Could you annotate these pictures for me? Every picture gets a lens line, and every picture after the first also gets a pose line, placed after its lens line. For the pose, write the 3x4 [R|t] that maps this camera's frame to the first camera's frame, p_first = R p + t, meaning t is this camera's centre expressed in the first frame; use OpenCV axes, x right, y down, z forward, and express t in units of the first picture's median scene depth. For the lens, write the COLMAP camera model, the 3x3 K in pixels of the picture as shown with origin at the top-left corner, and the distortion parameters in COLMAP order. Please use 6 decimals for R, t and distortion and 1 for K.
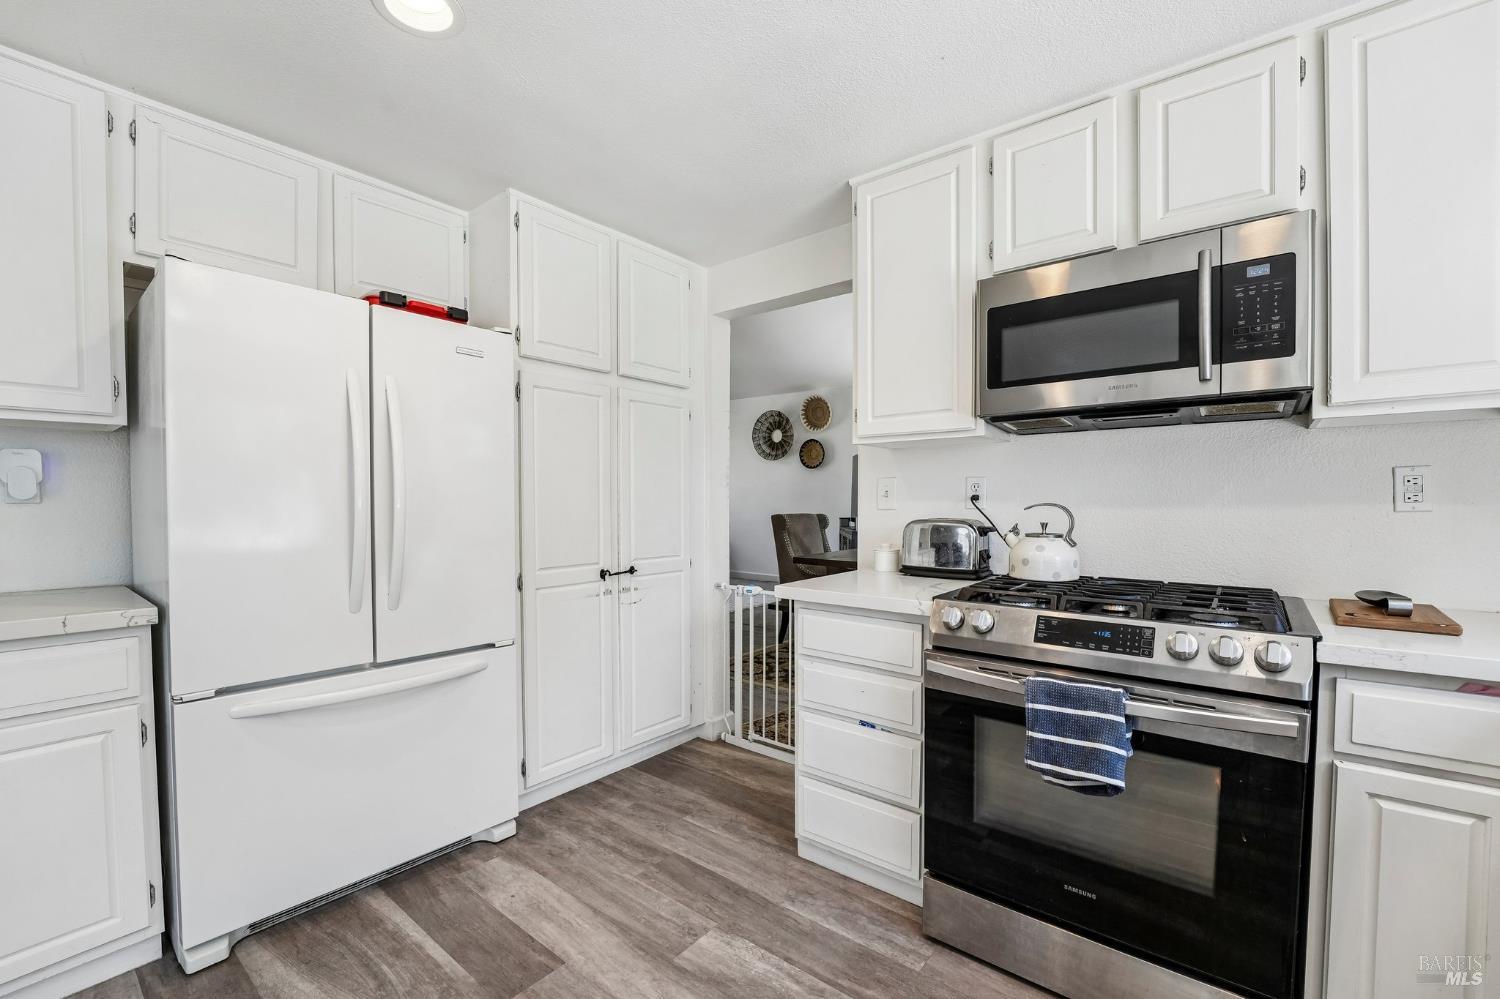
lens RADIAL K [[640.2, 0, 742.5], [0, 640.2, 514.1], [0, 0, 1]] dist [-0.016037, -0.000187]
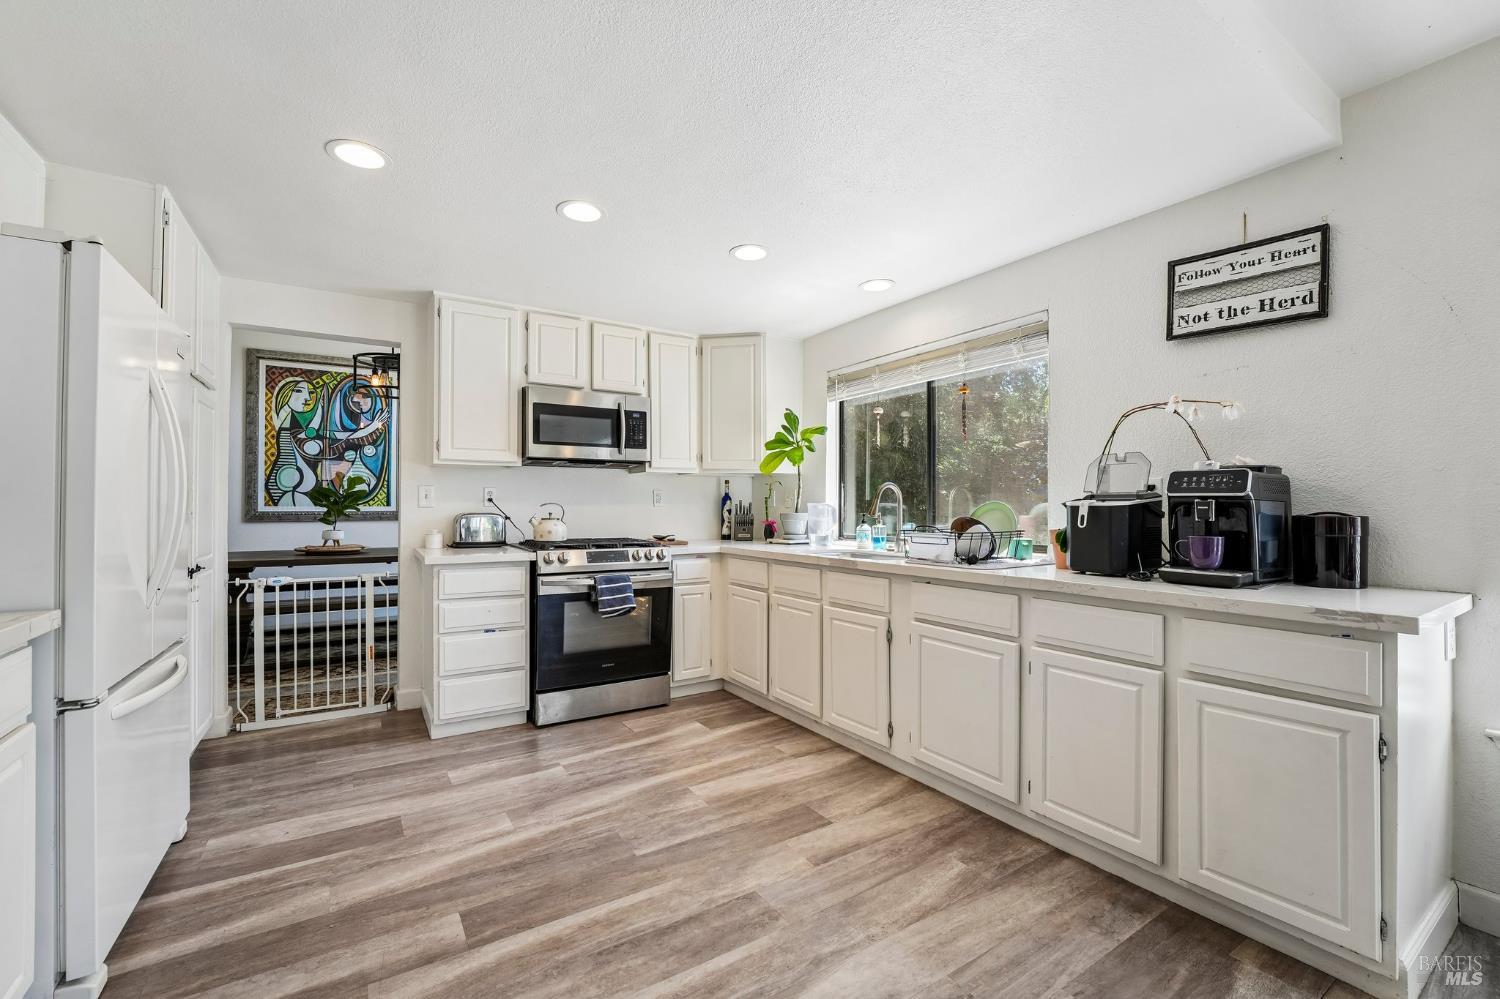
lens RADIAL K [[612.4, 0, 747.3], [0, 612.4, 503.1], [0, 0, 1]] dist [-0.000934, 0.000266]
pose [[0.306686, 0.007572, 0.951781, -1.252130], [0.024175, 0.999584, -0.015742, 0.030049], [-0.951504, 0.027837, 0.306375, -0.186571]]
